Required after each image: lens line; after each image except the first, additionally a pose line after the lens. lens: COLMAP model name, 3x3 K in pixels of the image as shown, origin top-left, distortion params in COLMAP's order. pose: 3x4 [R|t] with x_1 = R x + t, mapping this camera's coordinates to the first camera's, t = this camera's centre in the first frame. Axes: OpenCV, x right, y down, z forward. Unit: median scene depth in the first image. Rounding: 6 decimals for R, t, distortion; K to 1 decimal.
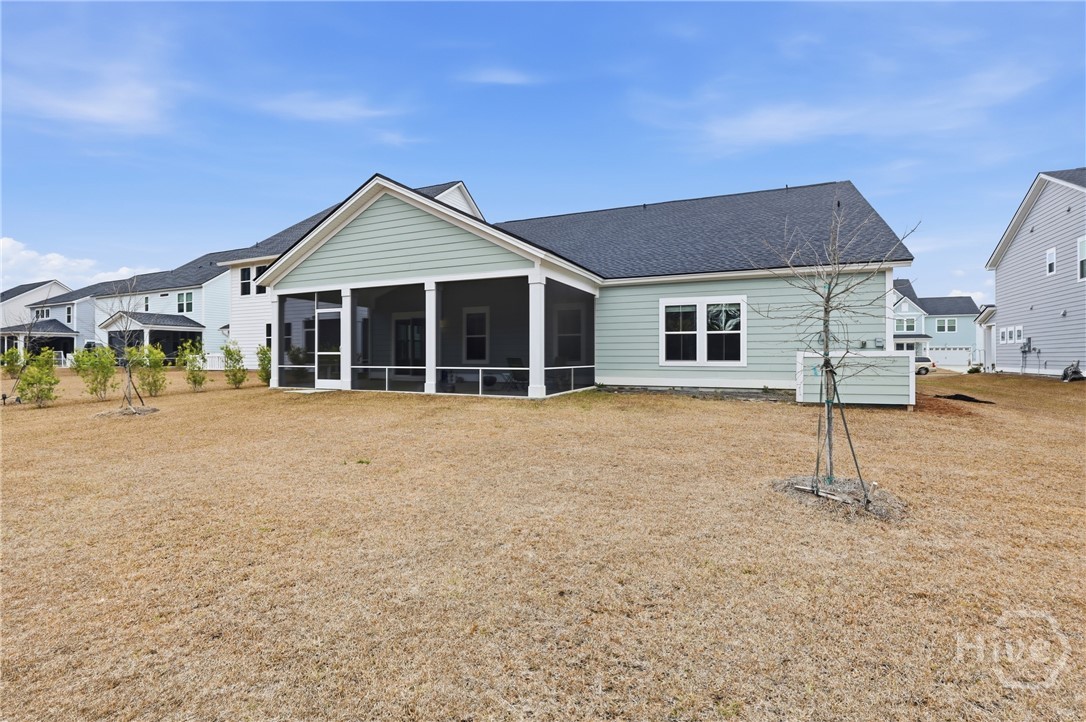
lens RADIAL K [[506.1, 0, 544.2], [0, 506.1, 360.9], [0, 0, 1]] dist [-0.038464, 0.000156]
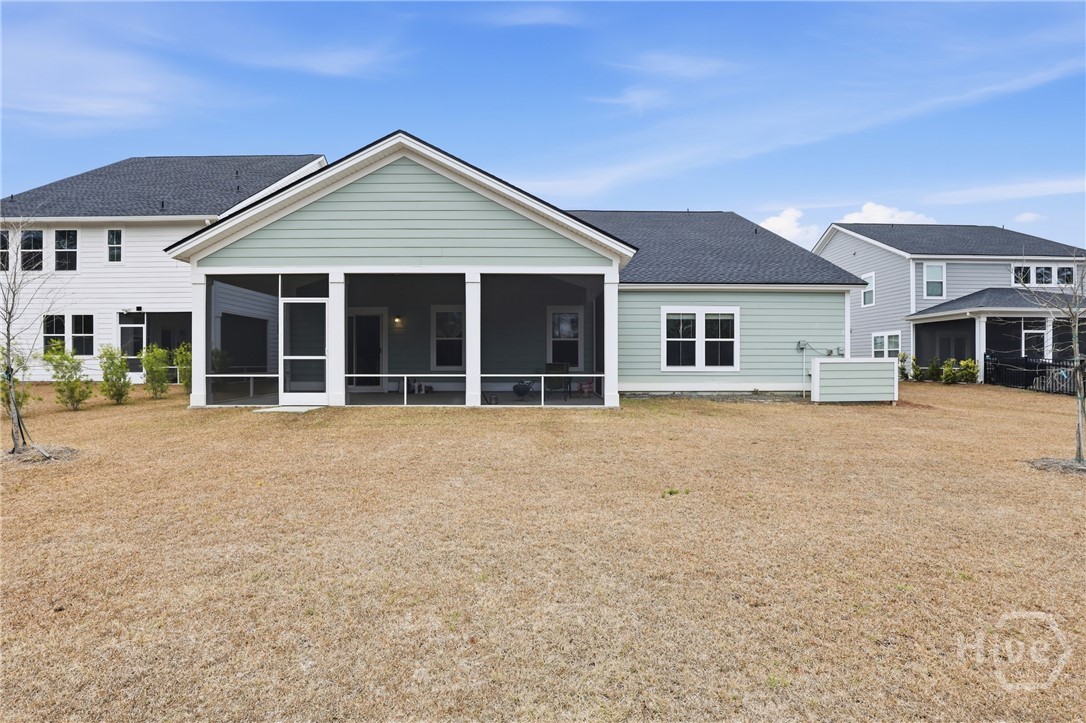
lens RADIAL K [[502.9, 0, 550.8], [0, 502.9, 366.8], [0, 0, 1]] dist [-0.030772, 0.002940]
pose [[0.902702, -0.003029, 0.430255, -0.429167], [0.002933, 0.999995, 0.000885, -0.001179], [-0.430256, 0.000463, 0.902707, 0.179287]]
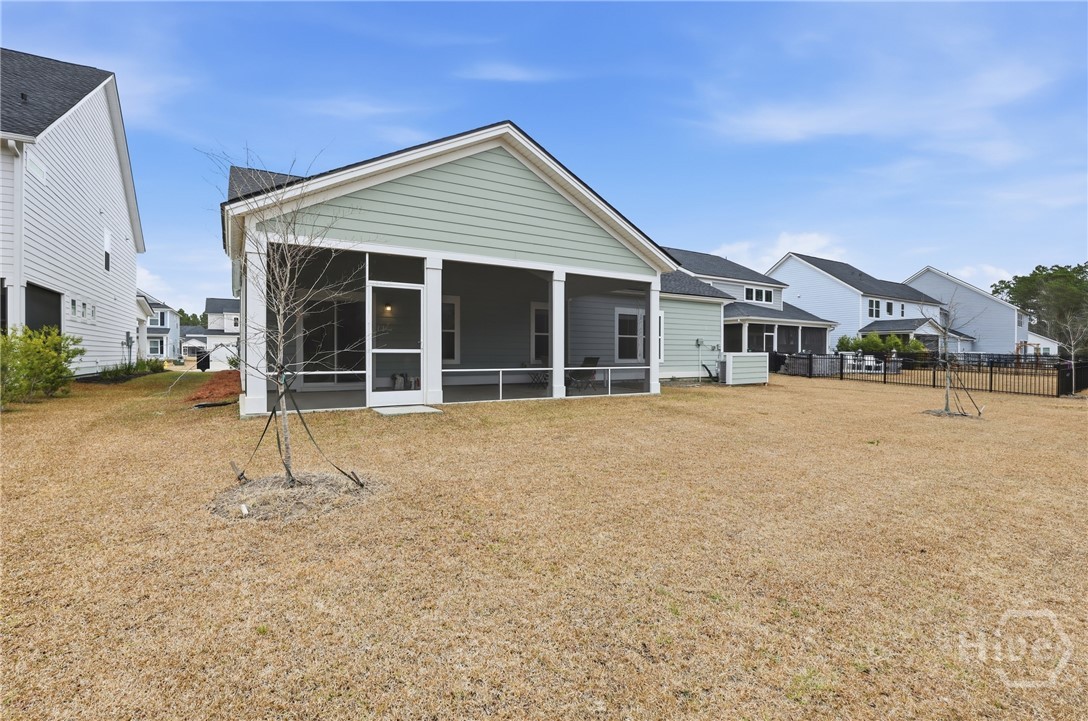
lens RADIAL K [[503.9, 0, 555.5], [0, 503.9, 363.0], [0, 0, 1]] dist [-0.030772, 0.002940]
pose [[0.540234, -0.013793, 0.841402, -0.890776], [0.002898, 0.999890, 0.014530, -0.008724], [-0.841510, -0.005411, 0.540214, 0.486828]]
